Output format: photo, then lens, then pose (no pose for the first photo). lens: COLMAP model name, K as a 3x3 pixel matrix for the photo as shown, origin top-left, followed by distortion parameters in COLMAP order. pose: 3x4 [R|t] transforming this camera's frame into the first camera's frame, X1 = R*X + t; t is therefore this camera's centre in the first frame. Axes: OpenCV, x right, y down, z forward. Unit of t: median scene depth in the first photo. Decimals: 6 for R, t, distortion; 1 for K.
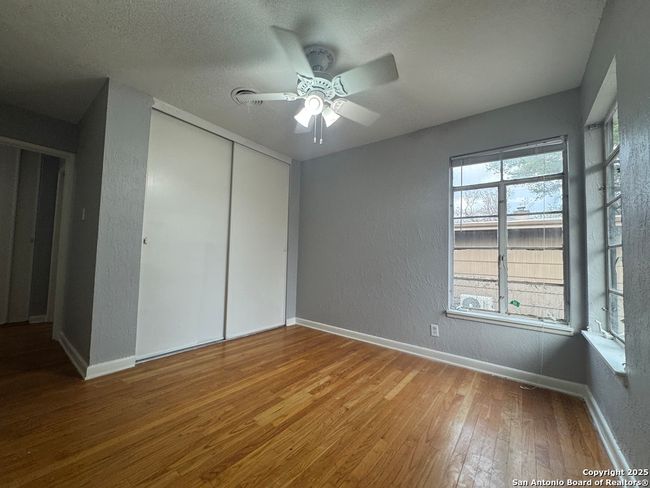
lens RADIAL K [[259.6, 0, 324.0], [0, 259.6, 243.2], [0, 0, 1]] dist [0.001040, 0.000149]
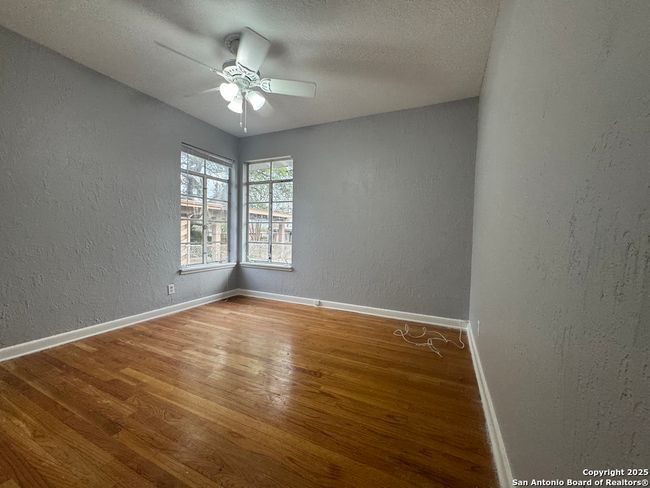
lens RADIAL K [[259.6, 0, 324.0], [0, 259.6, 243.2], [0, 0, 1]] dist [0.001040, 0.000149]
pose [[-0.217443, -0.075448, 0.973153, -0.939167], [-0.075796, 0.995303, 0.060229, 0.007975], [-0.973126, -0.060665, -0.222140, 0.670662]]
